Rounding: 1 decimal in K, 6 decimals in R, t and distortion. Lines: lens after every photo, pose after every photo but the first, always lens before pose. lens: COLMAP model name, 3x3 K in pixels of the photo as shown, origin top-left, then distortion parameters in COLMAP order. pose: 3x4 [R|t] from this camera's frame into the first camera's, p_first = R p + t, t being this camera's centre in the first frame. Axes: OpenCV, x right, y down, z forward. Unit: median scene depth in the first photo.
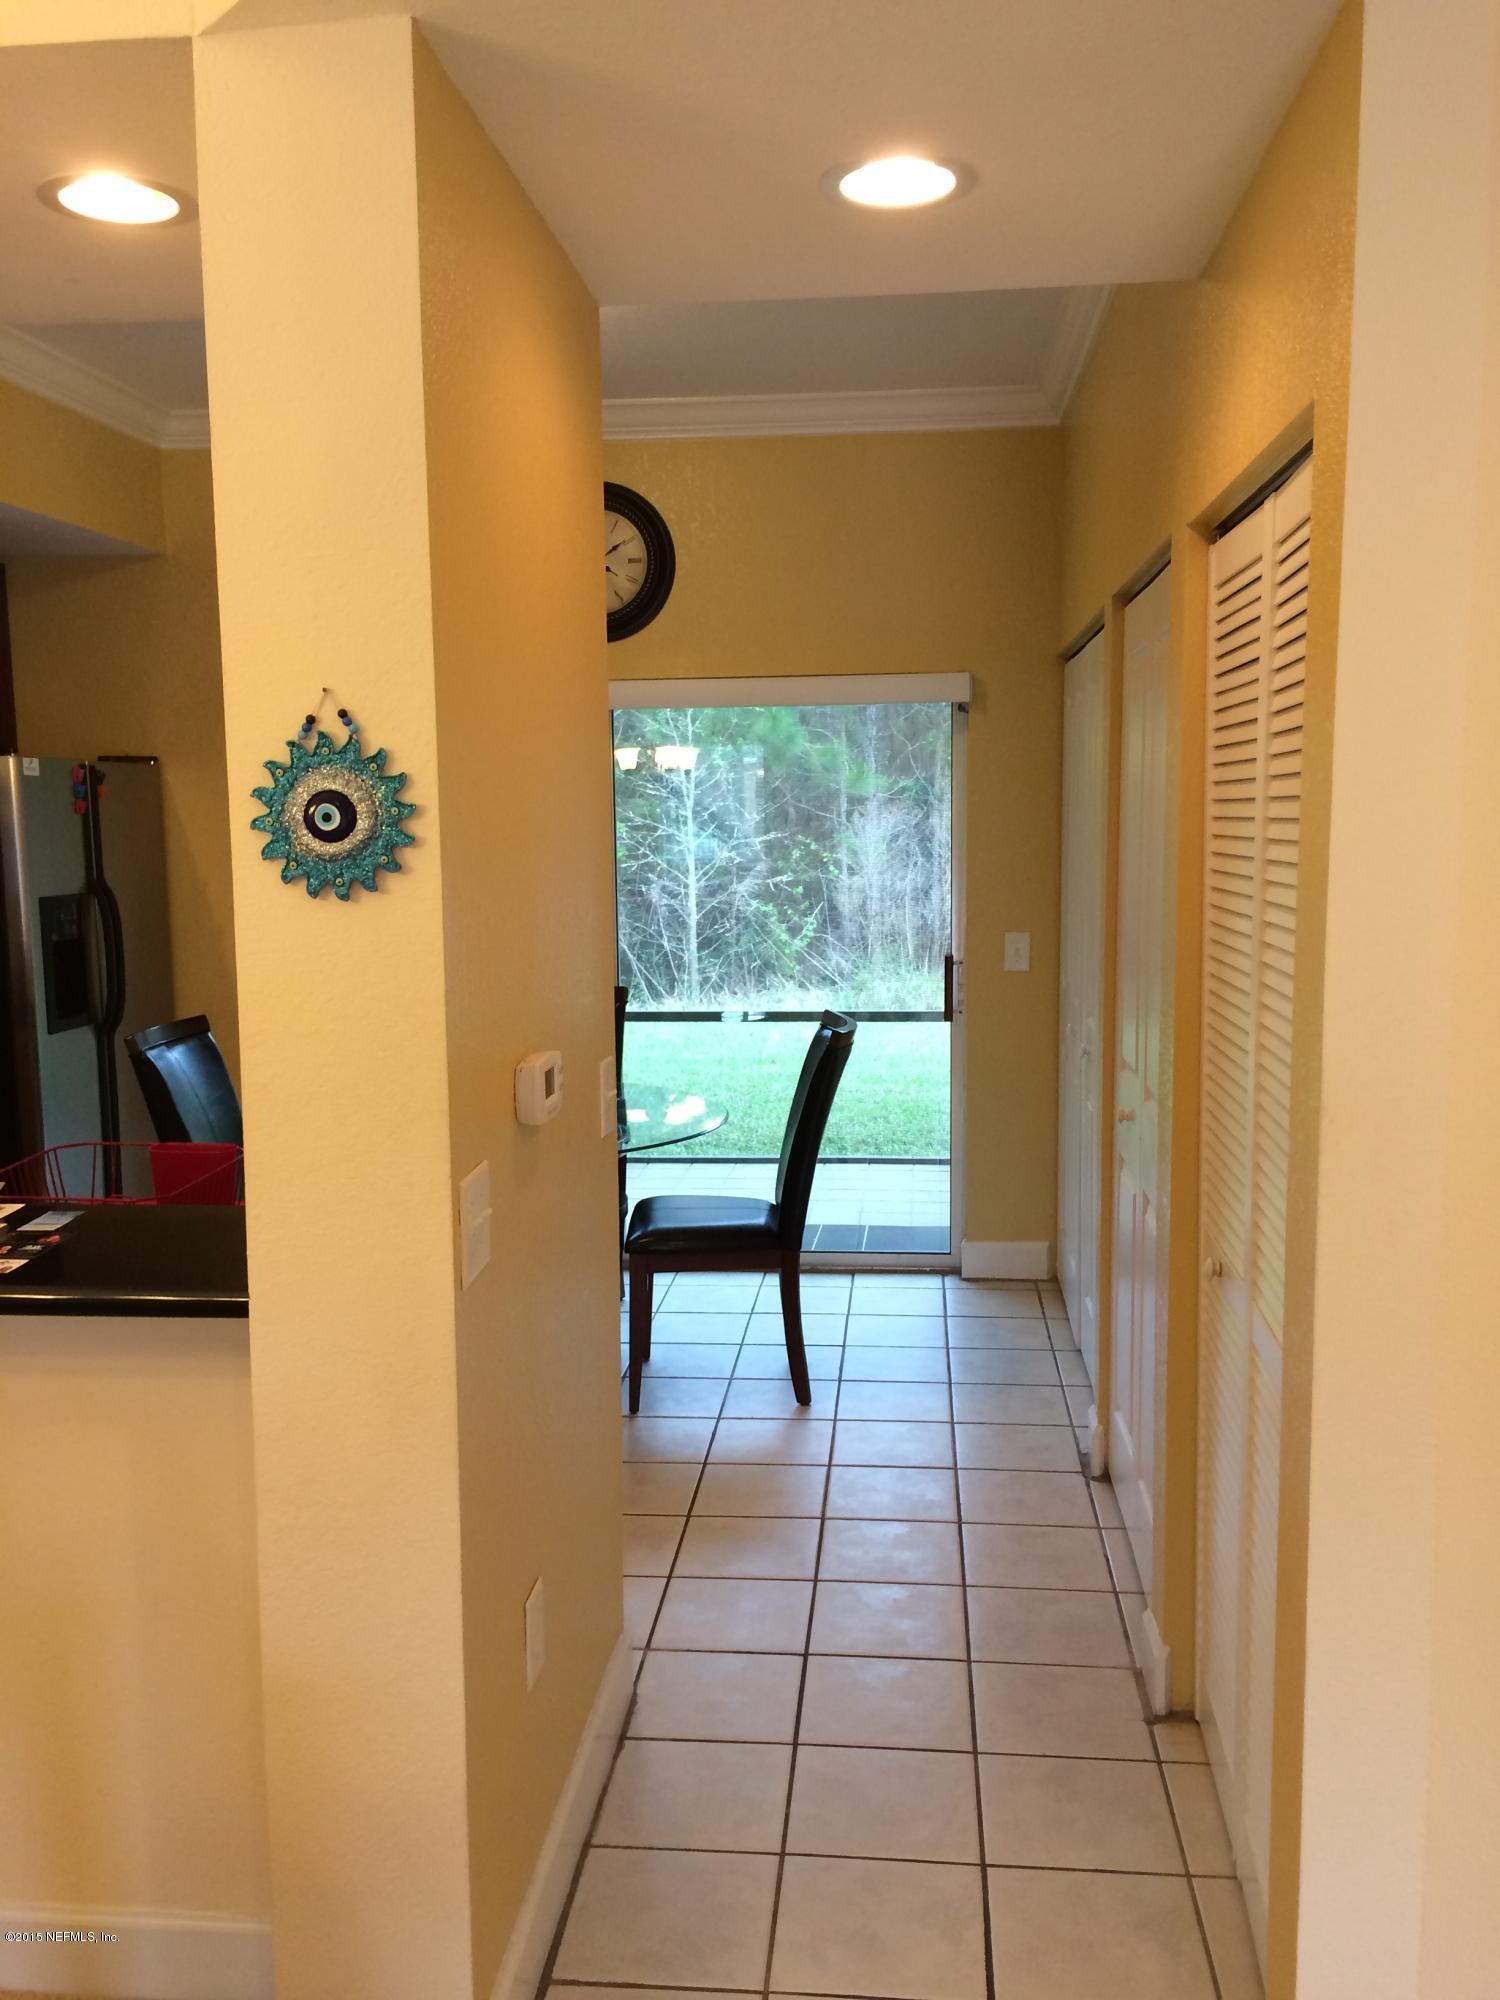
lens RADIAL K [[1706.6, 0, 763.9], [0, 1706.6, 1007.5], [0, 0, 1]] dist [0.090896, -0.122083]
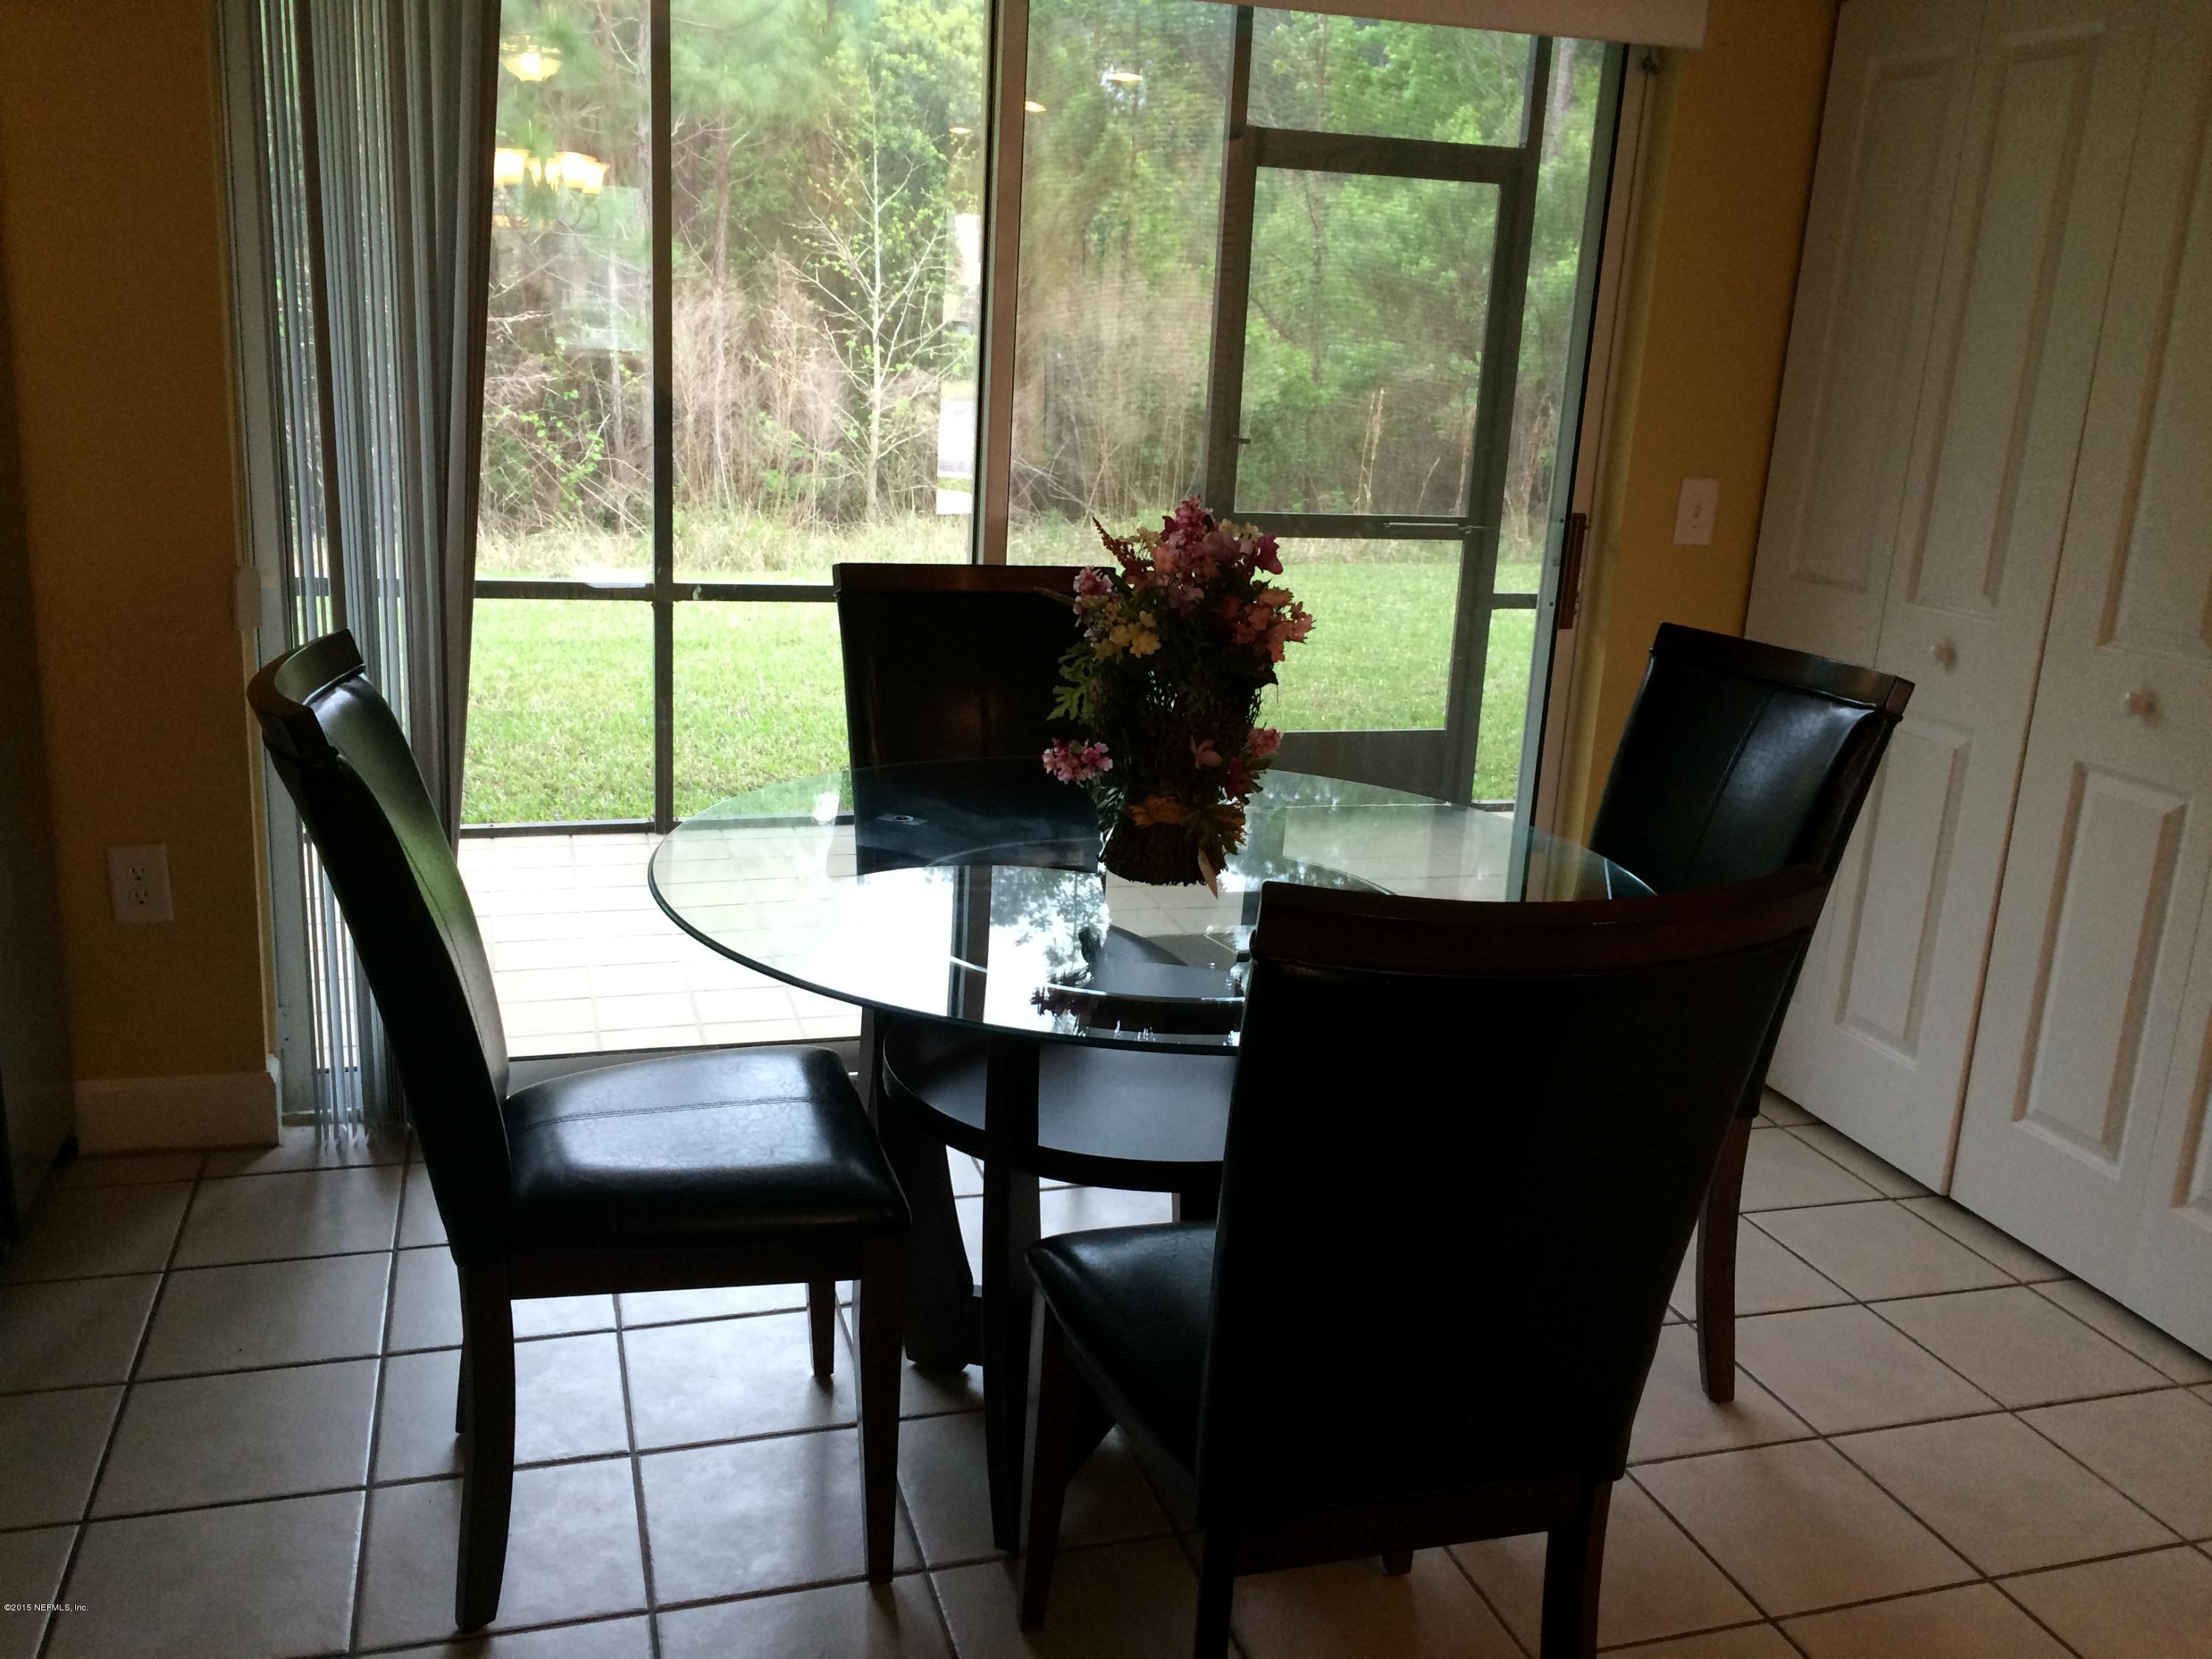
lens RADIAL K [[1894.5, 0, 1112.7], [0, 1894.5, 801.9], [0, 0, 1]] dist [0.063297, 0.003216]
pose [[0.921595, -0.033759, 0.386683, -0.355510], [-0.017158, 0.991694, 0.127472, -0.016489], [-0.387775, -0.124112, 0.913360, 0.565558]]
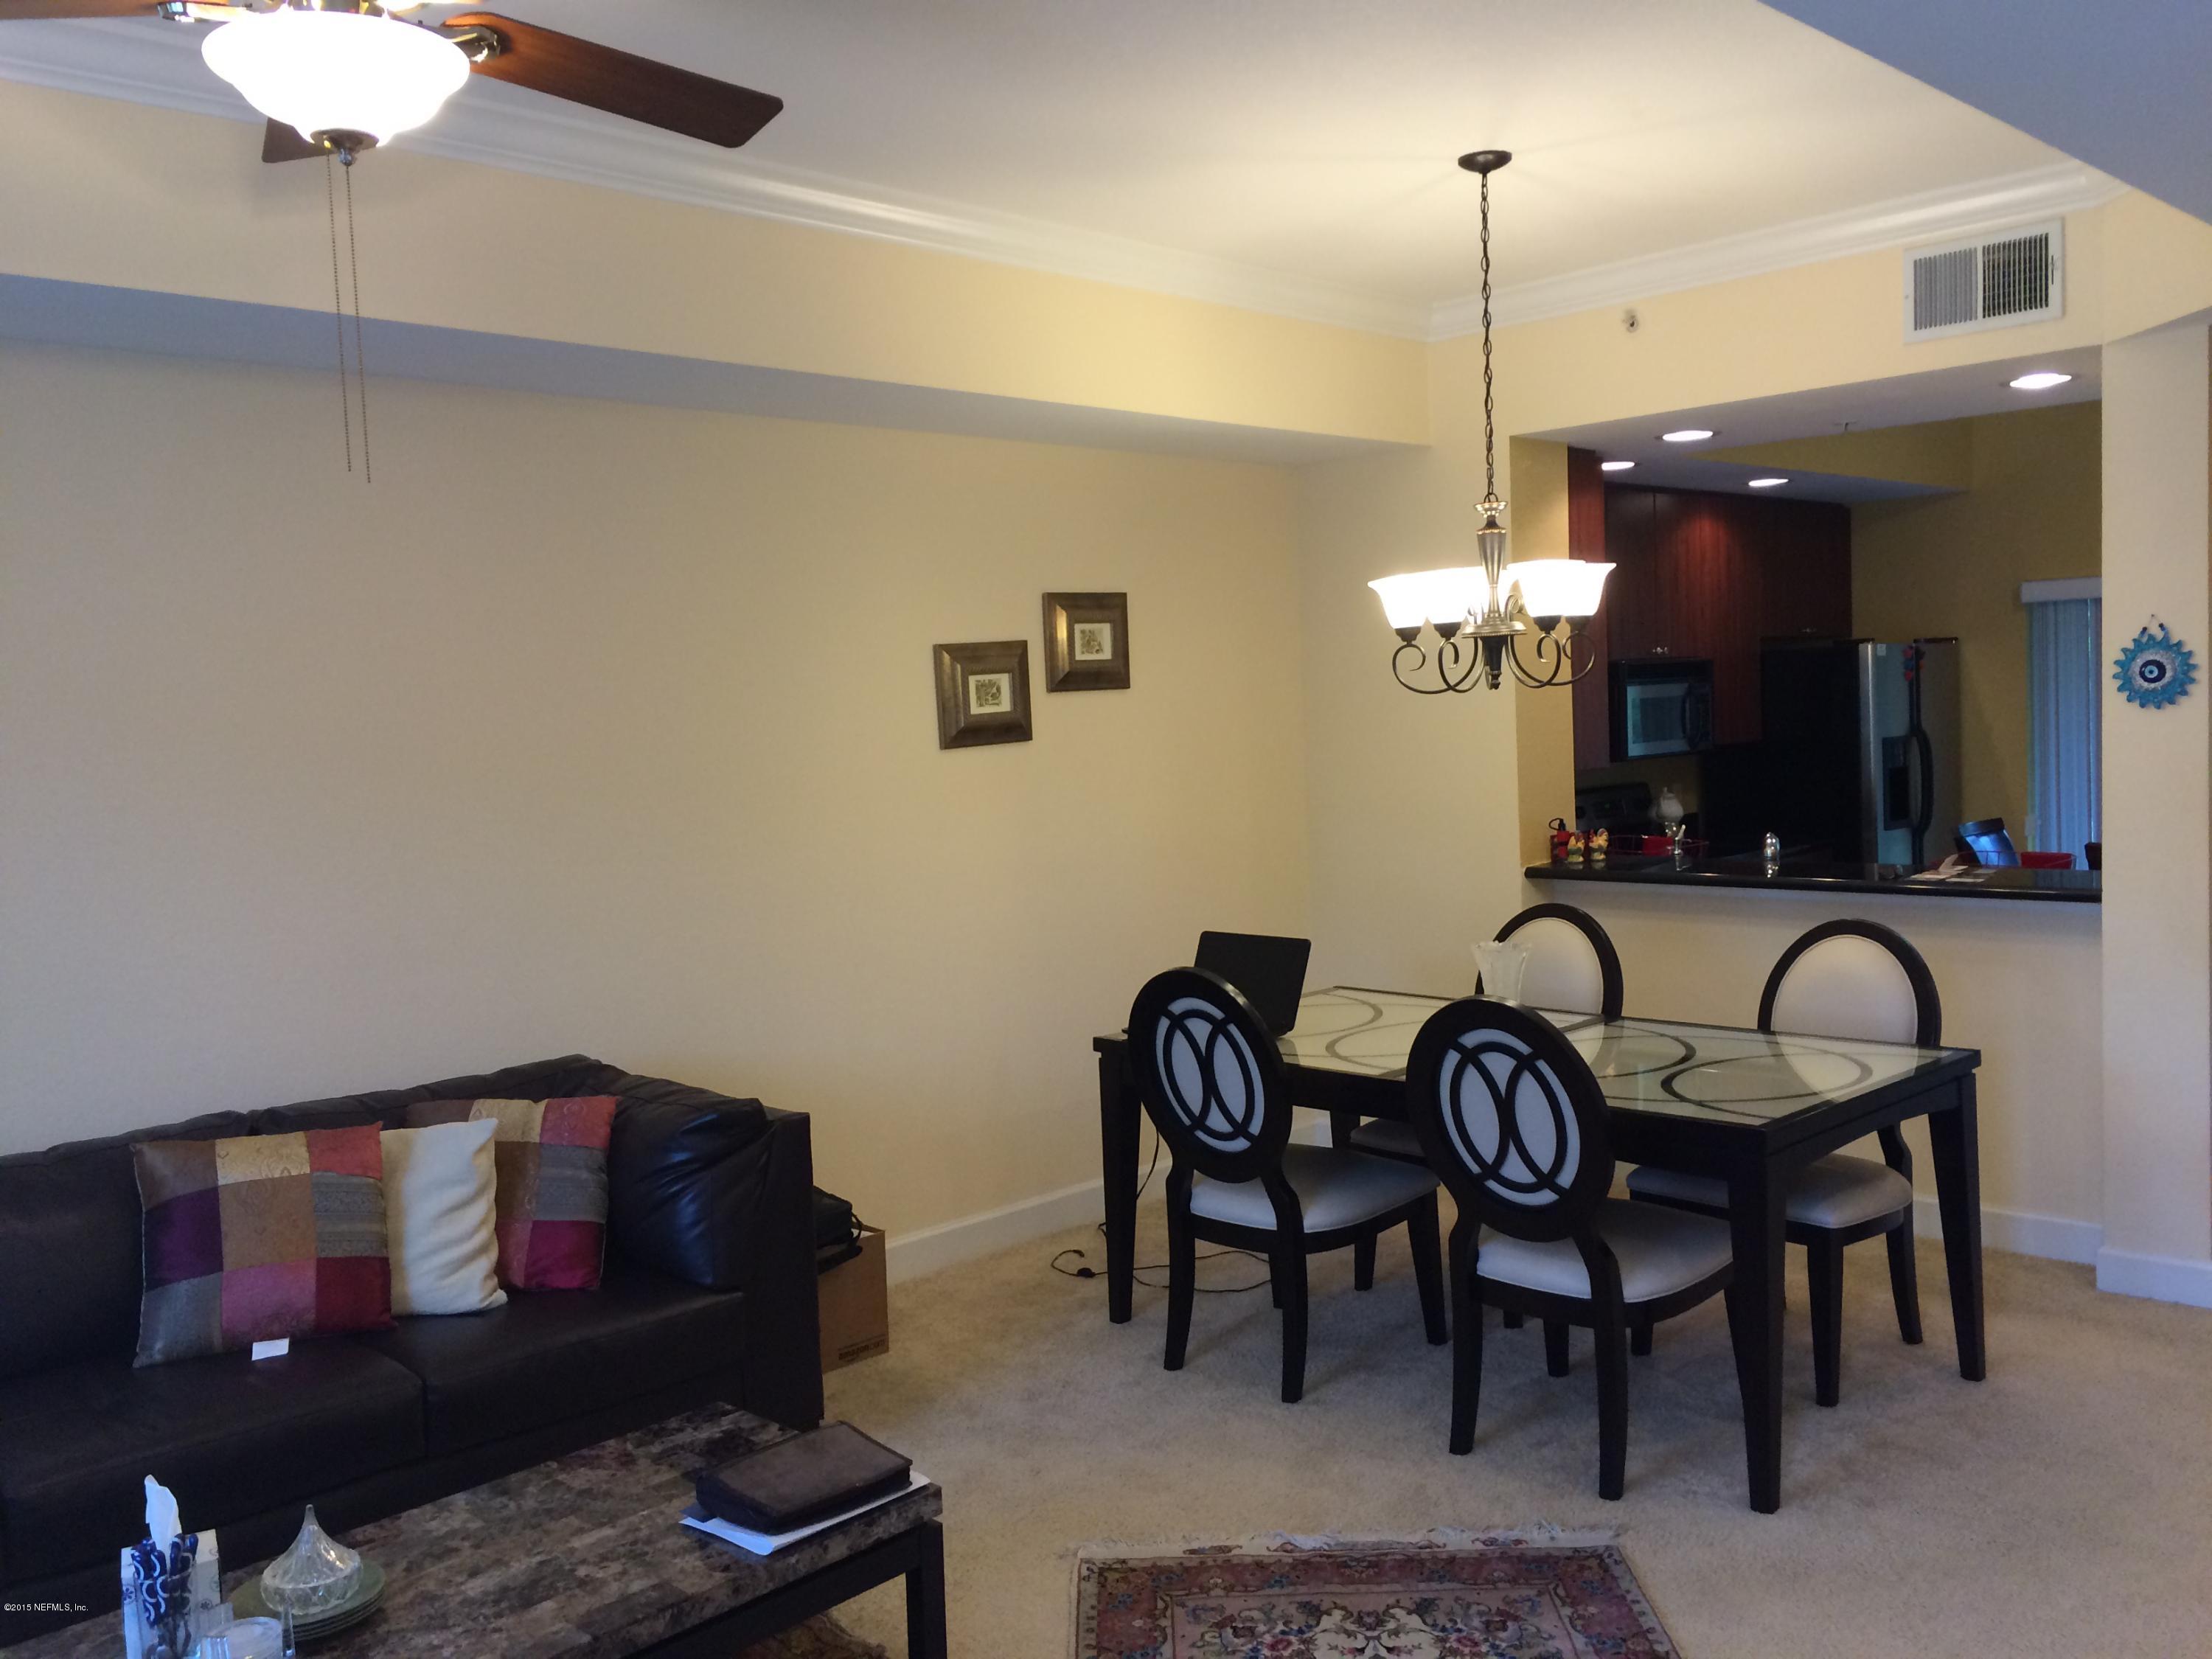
lens RADIAL K [[1887.5, 0, 1111.4], [0, 1887.5, 820.8], [0, 0, 1]] dist [0.090896, -0.122083]
pose [[0.771612, 0.016420, -0.635881, 0.120260], [-0.042884, 0.998735, -0.026248, 0.084884], [0.634646, 0.047523, 0.771341, -0.730270]]
